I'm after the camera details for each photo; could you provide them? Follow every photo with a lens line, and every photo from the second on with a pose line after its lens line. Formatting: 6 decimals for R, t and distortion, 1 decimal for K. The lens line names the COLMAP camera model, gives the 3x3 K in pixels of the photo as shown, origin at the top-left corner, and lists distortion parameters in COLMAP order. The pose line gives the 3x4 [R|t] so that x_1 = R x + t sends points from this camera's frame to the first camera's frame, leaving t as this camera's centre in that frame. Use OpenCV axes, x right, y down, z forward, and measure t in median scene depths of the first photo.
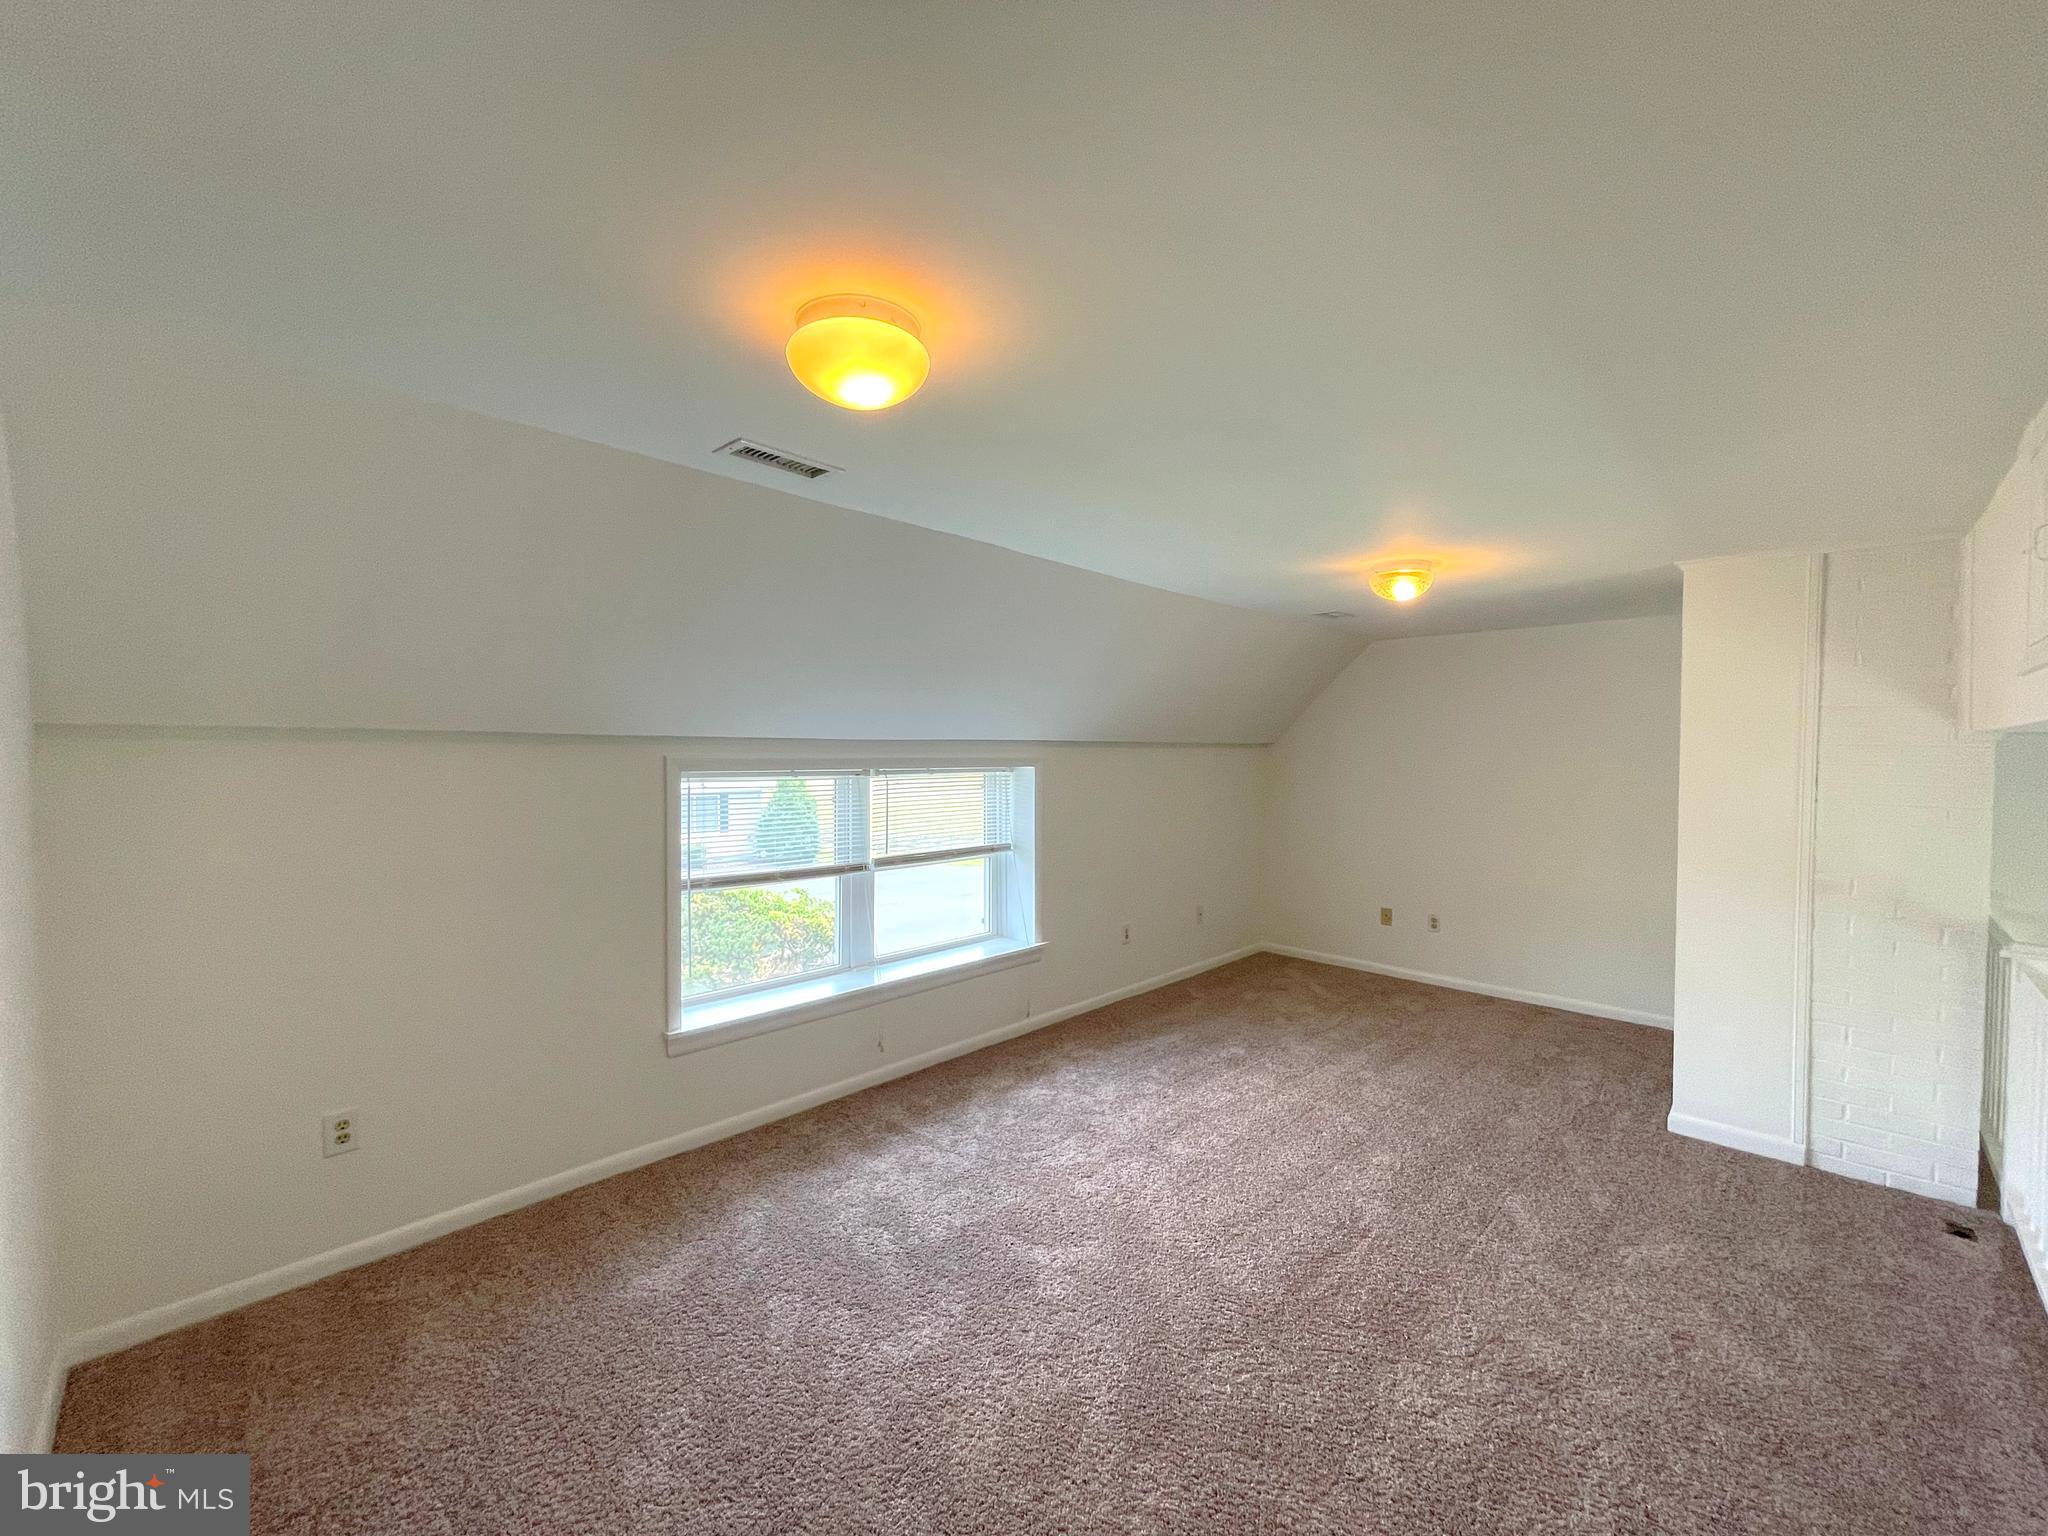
lens RADIAL K [[827.3, 0, 1024.0], [0, 827.3, 768.0], [0, 0, 1]] dist [-0.001384, -0.000567]
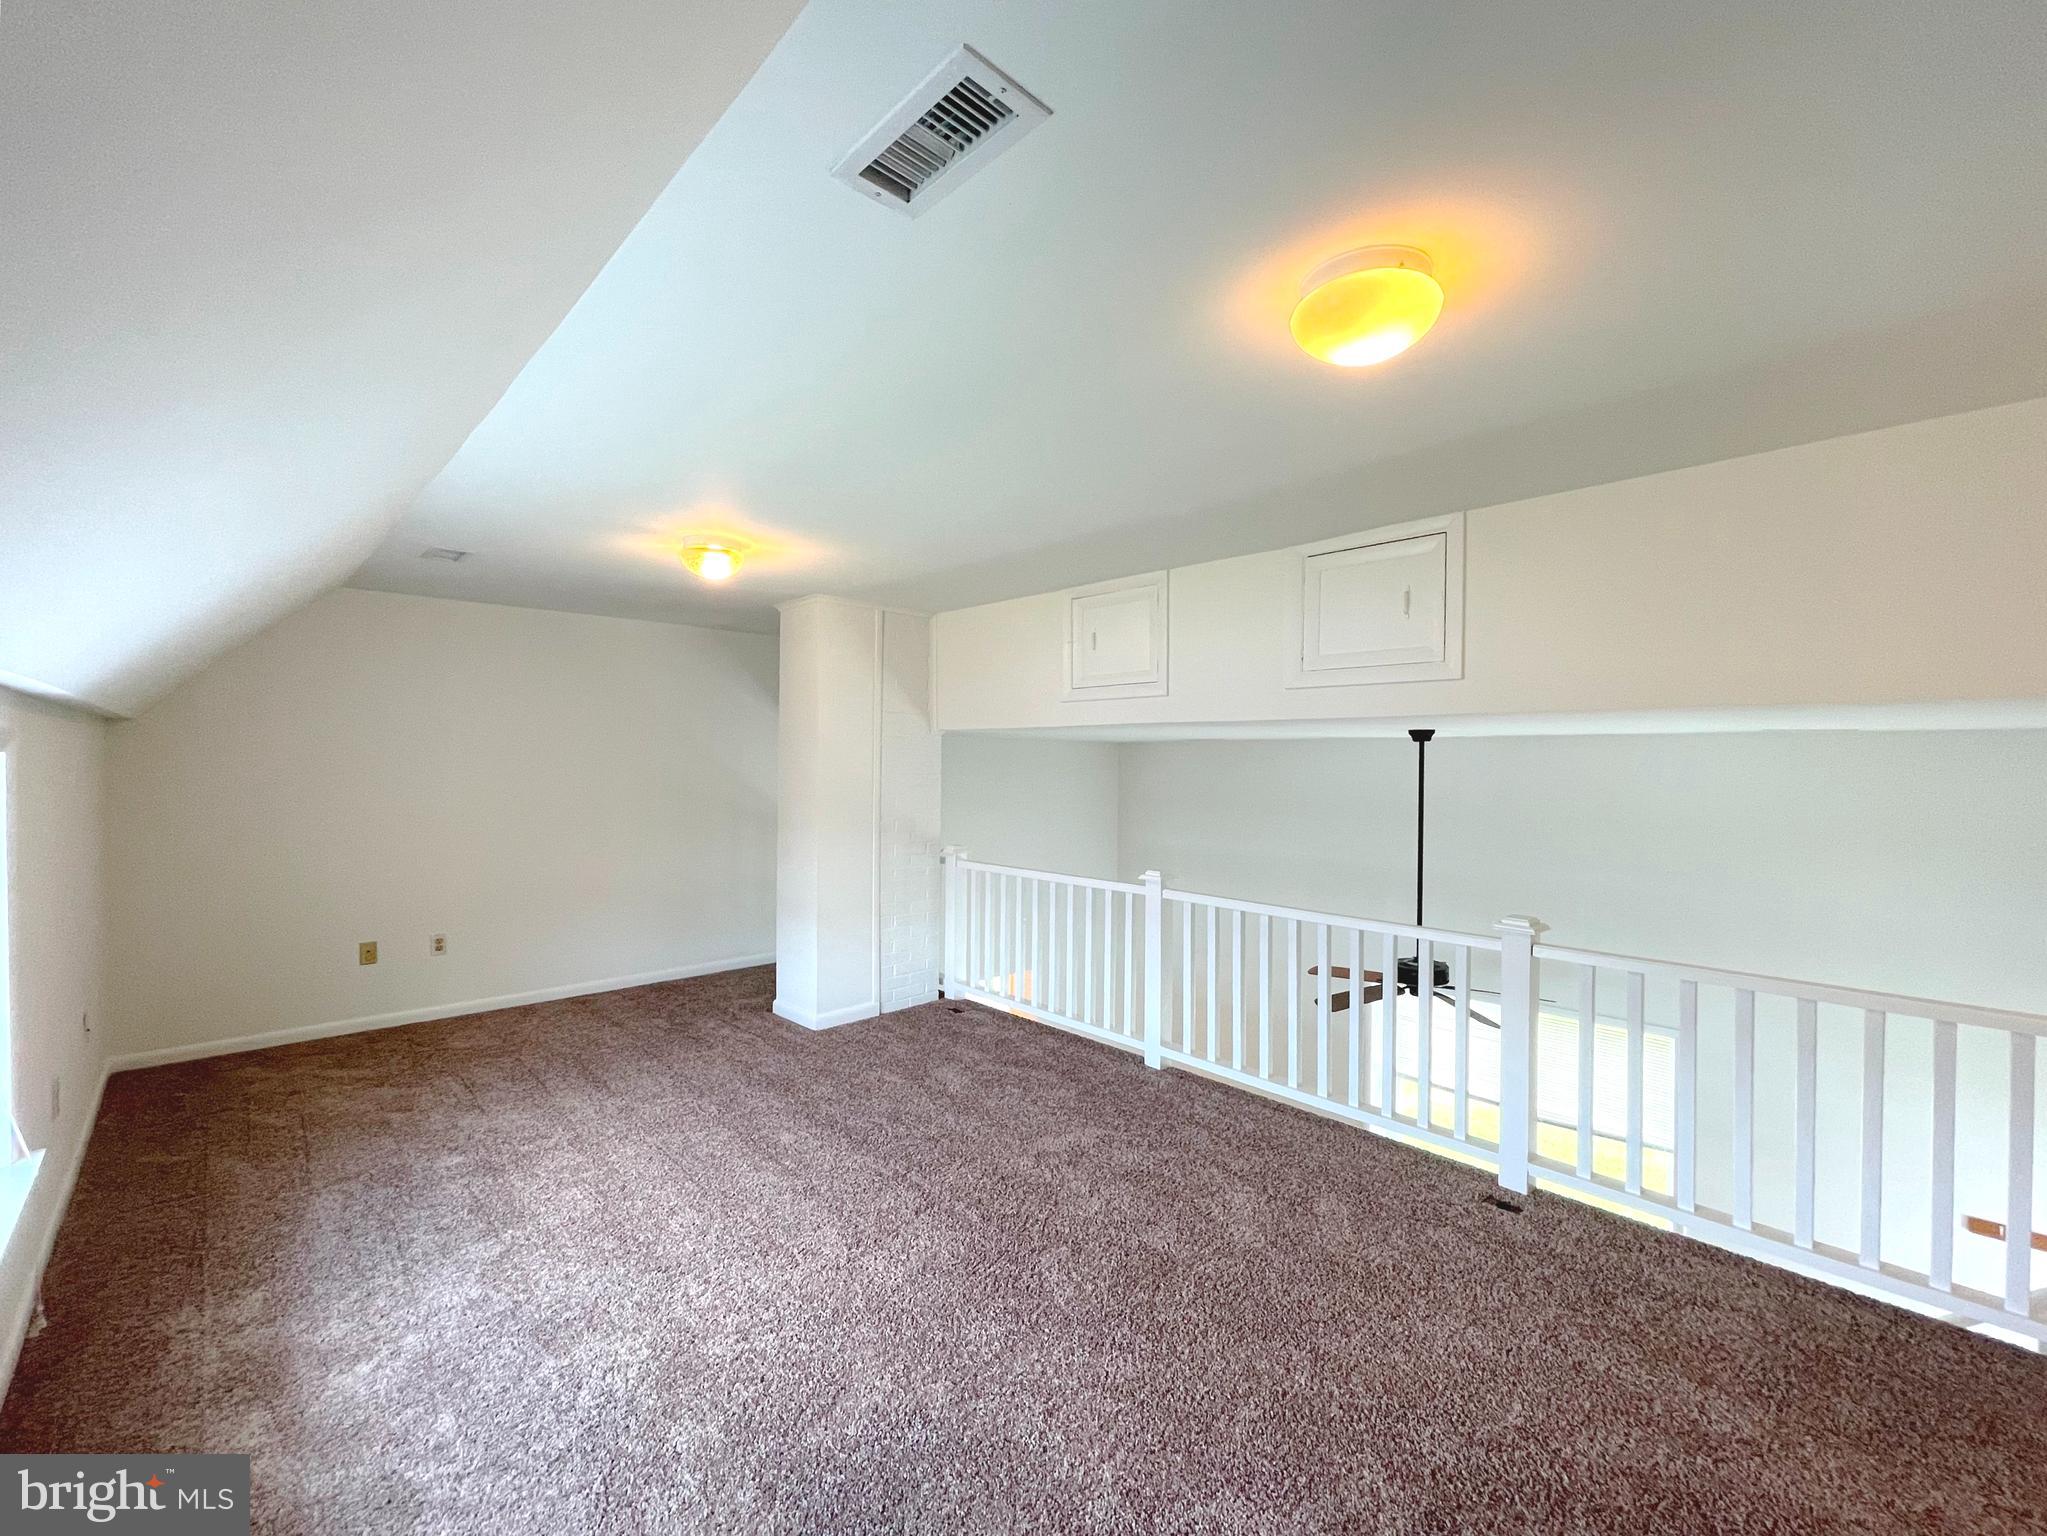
lens RADIAL K [[830.4, 0, 1075.9], [0, 830.4, 759.6], [0, 0, 1]] dist [-0.000251, 0.000036]
pose [[0.010287, -0.004949, 0.999935, -0.475491], [0.013532, 0.999897, 0.004810, 0.012184], [-0.999856, 0.013482, 0.010353, 0.524942]]
